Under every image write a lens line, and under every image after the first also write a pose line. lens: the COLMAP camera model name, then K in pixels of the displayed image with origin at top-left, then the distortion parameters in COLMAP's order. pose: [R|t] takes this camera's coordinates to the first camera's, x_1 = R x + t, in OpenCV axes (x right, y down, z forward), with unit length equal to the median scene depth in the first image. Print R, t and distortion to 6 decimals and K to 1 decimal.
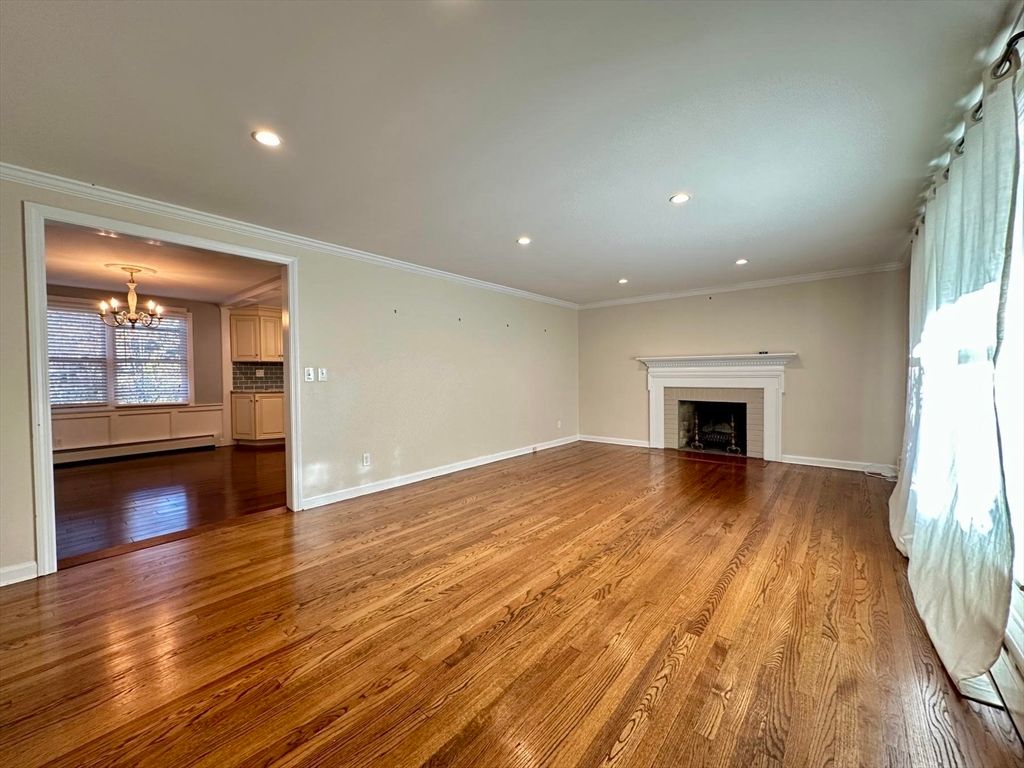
lens RADIAL K [[407.1, 0, 512.0], [0, 407.1, 384.0], [0, 0, 1]] dist [-0.002452, 0.000311]
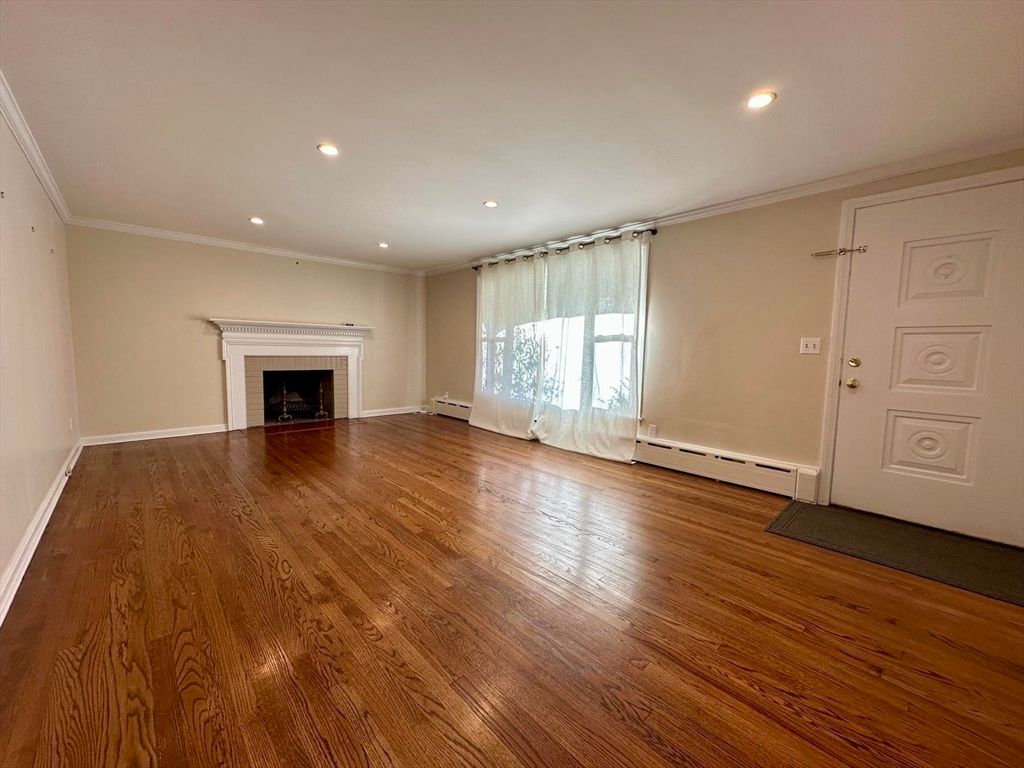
lens RADIAL K [[407.1, 0, 512.0], [0, 407.1, 384.0], [0, 0, 1]] dist [-0.002452, 0.000311]
pose [[0.123112, -0.074650, 0.989581, -0.671946], [0.003545, 0.997194, 0.074783, 0.007339], [-0.992386, -0.005699, 0.123031, 0.592231]]
